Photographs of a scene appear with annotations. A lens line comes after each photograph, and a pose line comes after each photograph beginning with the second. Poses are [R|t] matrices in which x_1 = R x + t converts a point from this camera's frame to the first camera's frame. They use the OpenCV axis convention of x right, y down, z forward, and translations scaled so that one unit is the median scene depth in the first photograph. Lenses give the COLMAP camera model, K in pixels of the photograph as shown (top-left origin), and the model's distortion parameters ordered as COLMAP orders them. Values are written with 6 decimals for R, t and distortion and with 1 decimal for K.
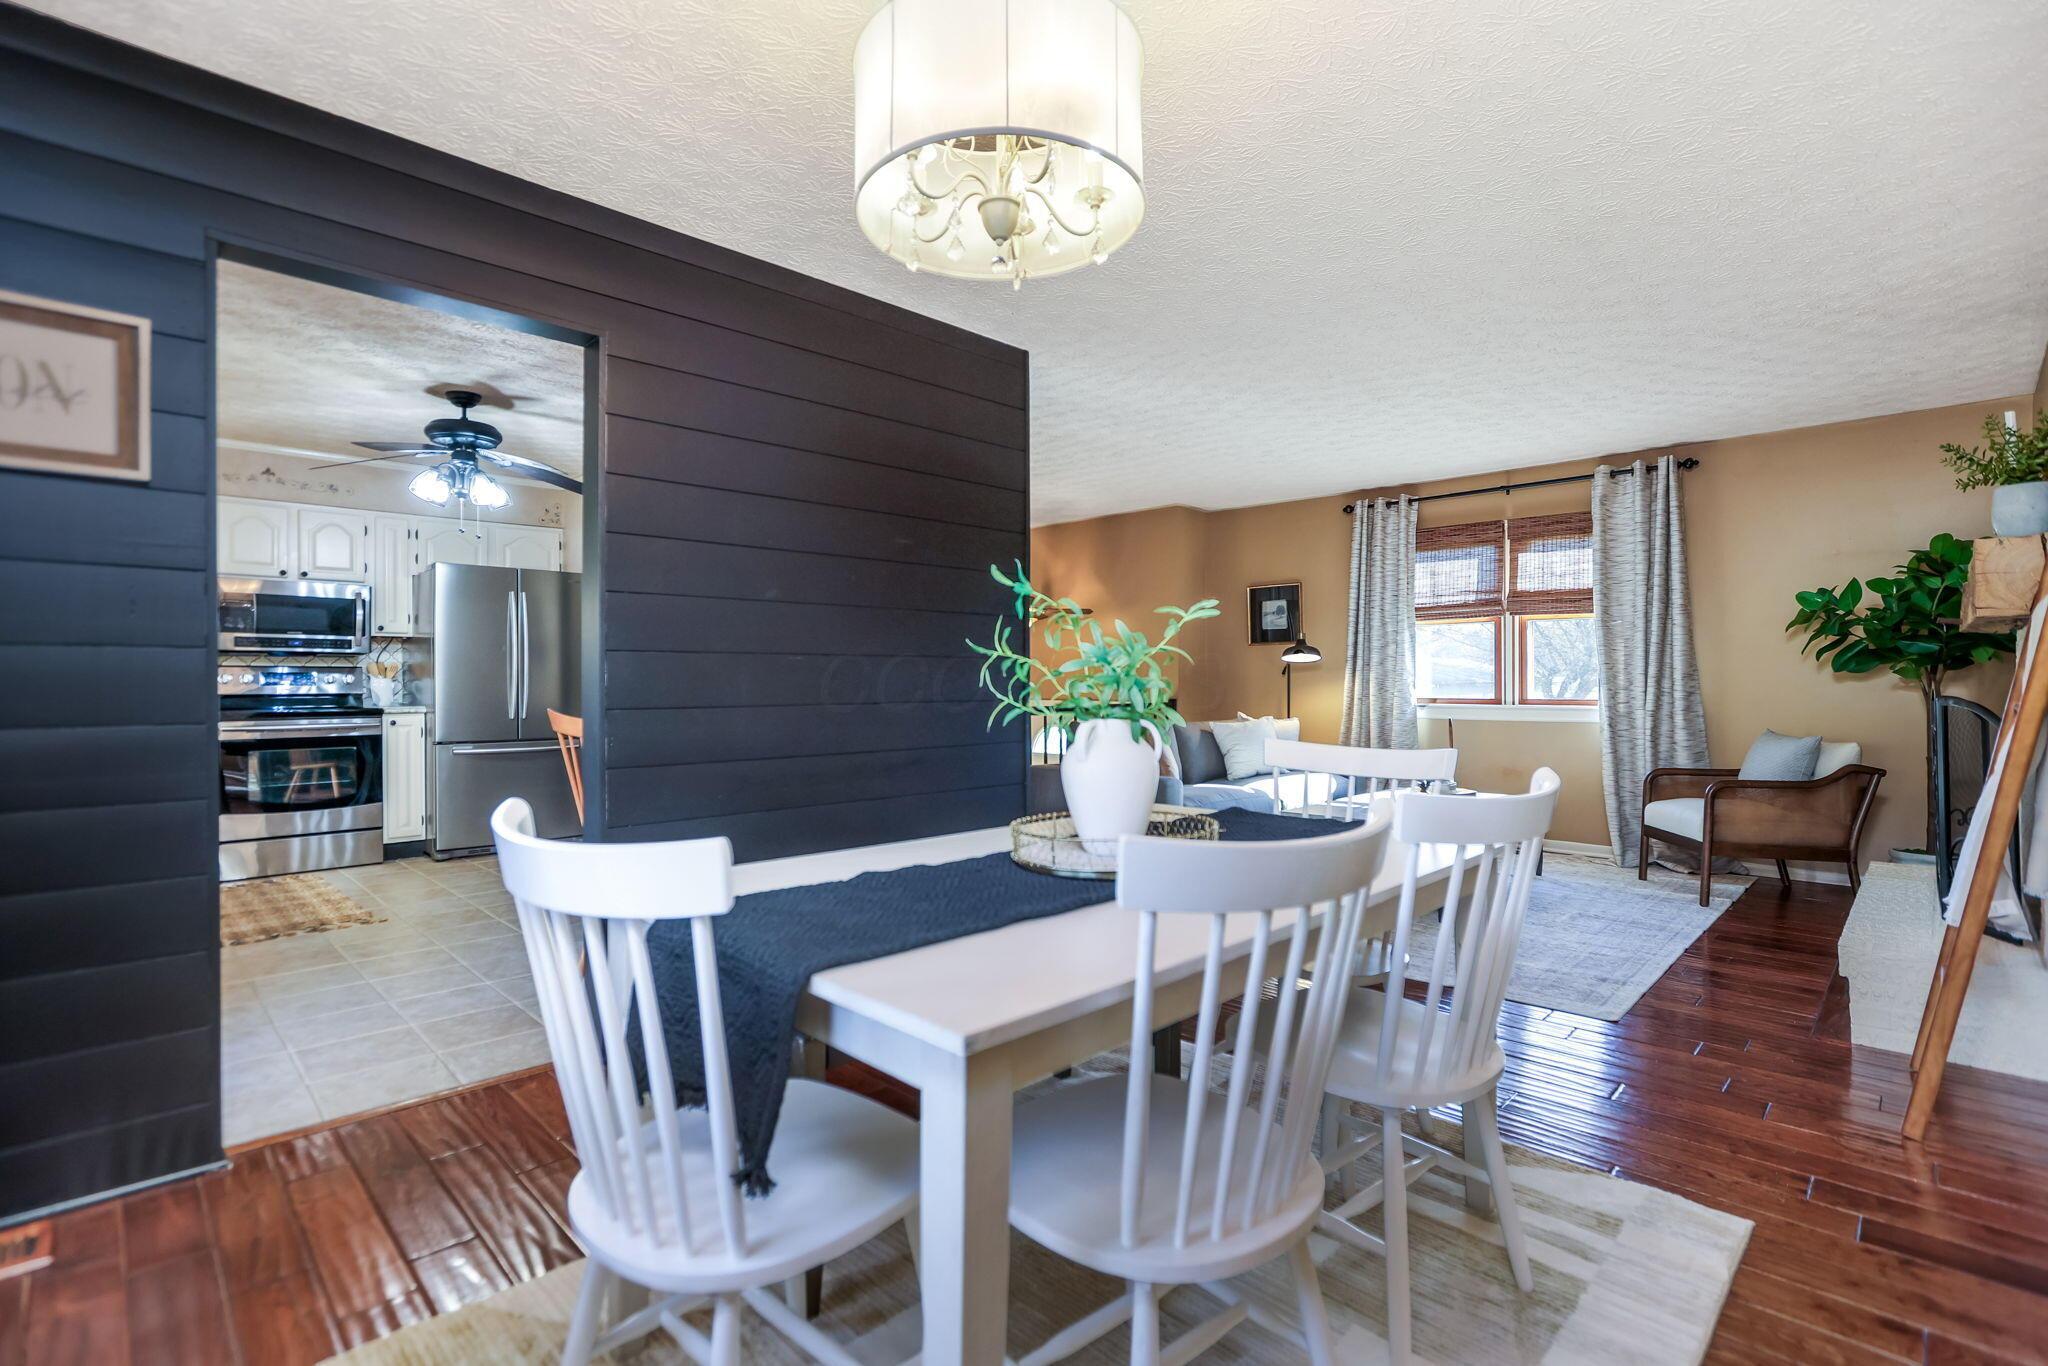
lens RADIAL K [[934.8, 0, 1031.5], [0, 934.8, 682.8], [0, 0, 1]] dist [-0.013640, 0.000510]
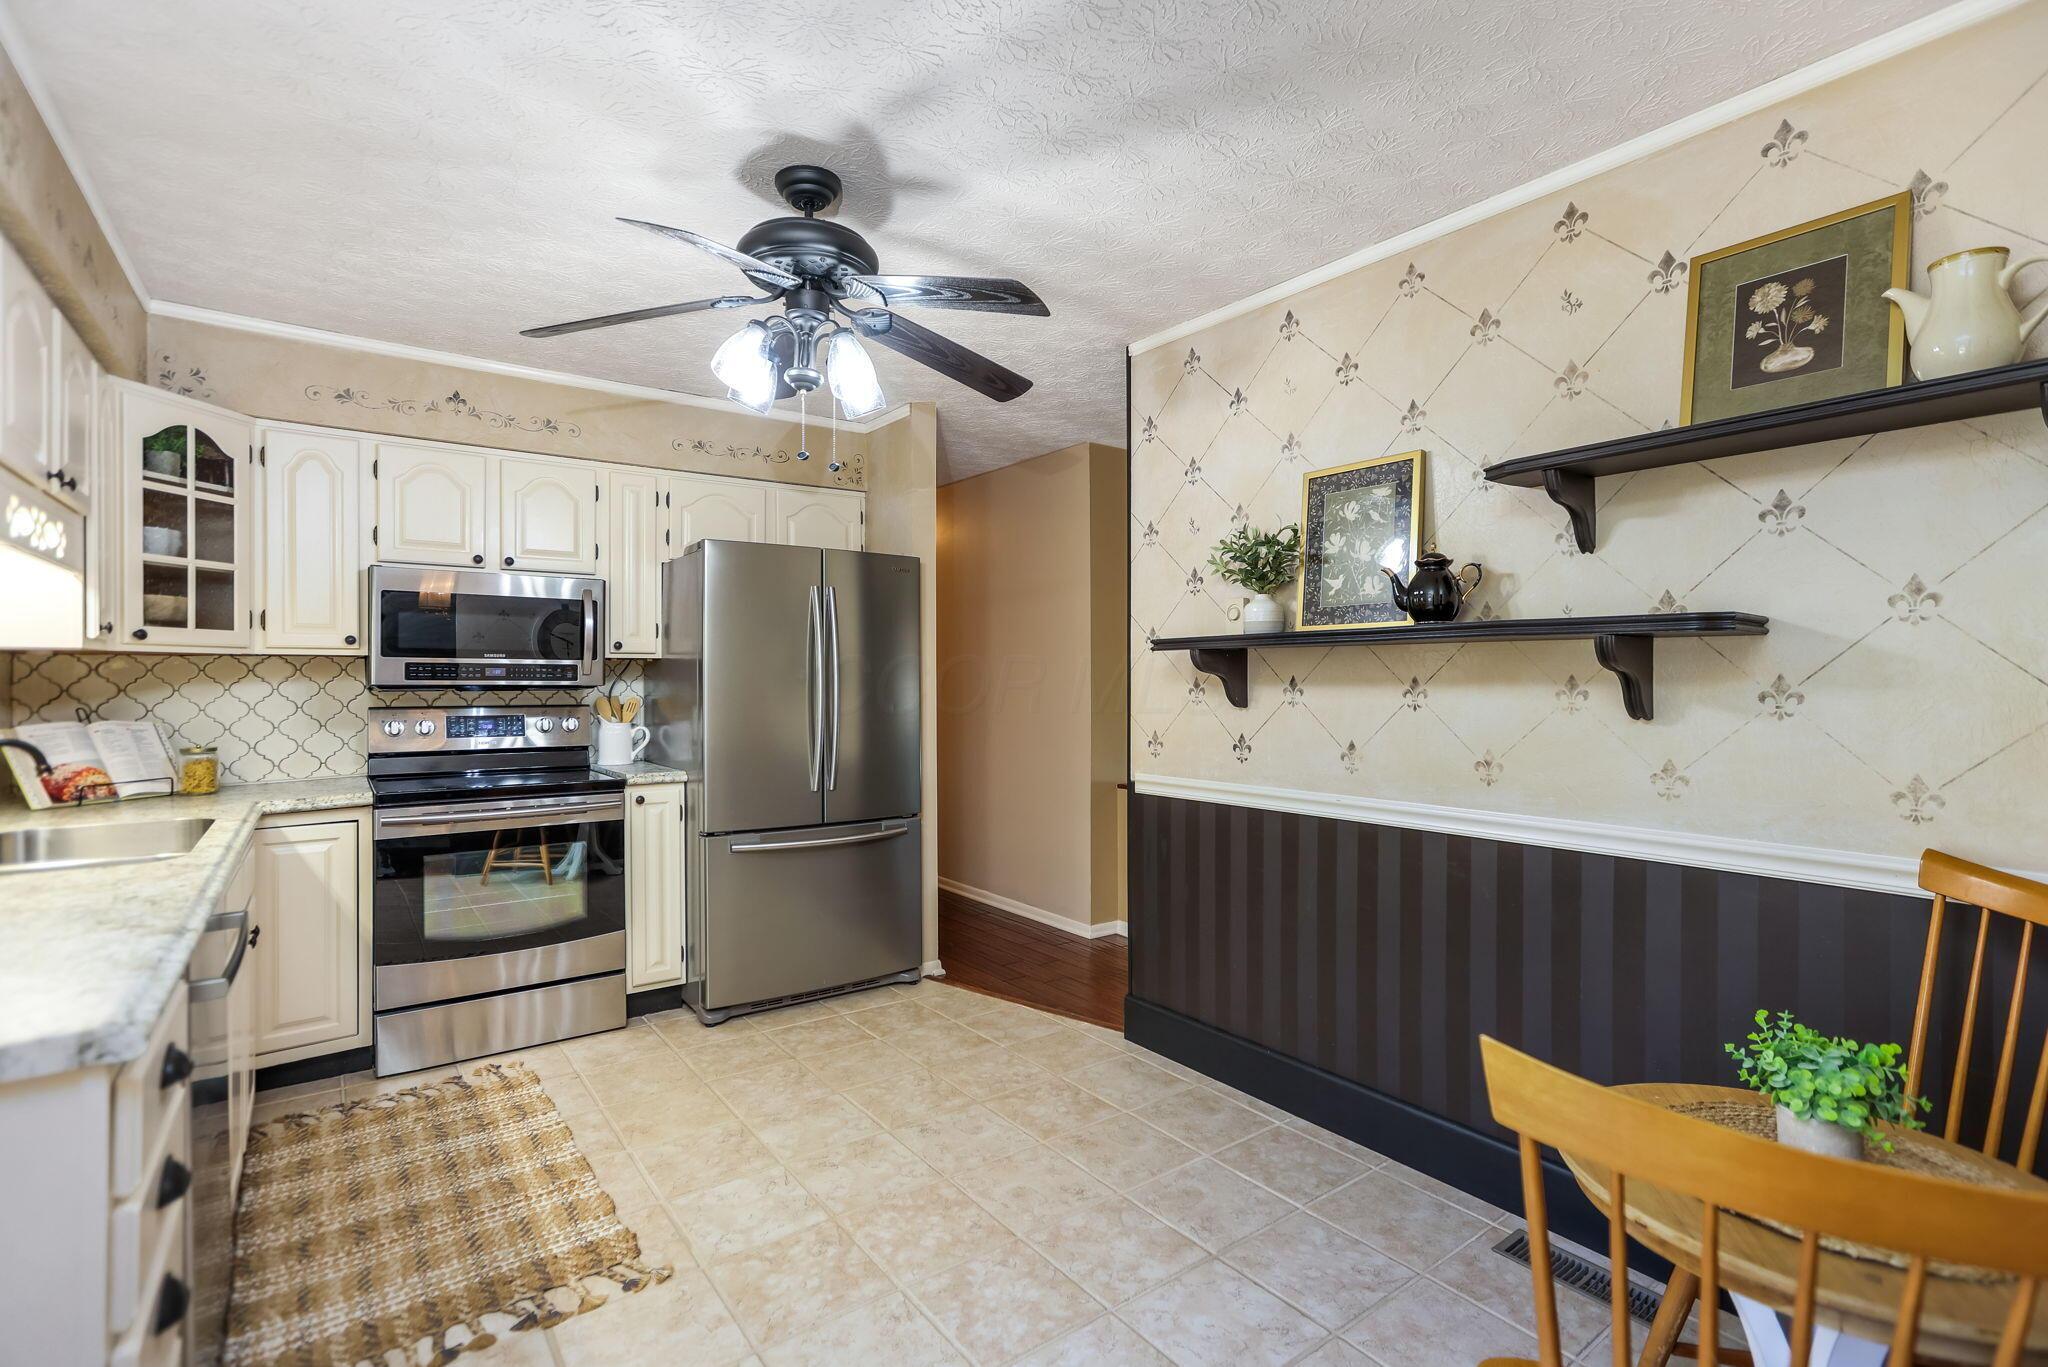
lens RADIAL K [[934.8, 0, 1017.3], [0, 934.8, 678.2], [0, 0, 1]] dist [-0.013640, 0.000510]
pose [[0.987114, 0.001624, -0.160012, -0.355738], [-0.000892, 0.999989, 0.004649, -0.042534], [0.160018, -0.004447, 0.987104, 0.448207]]
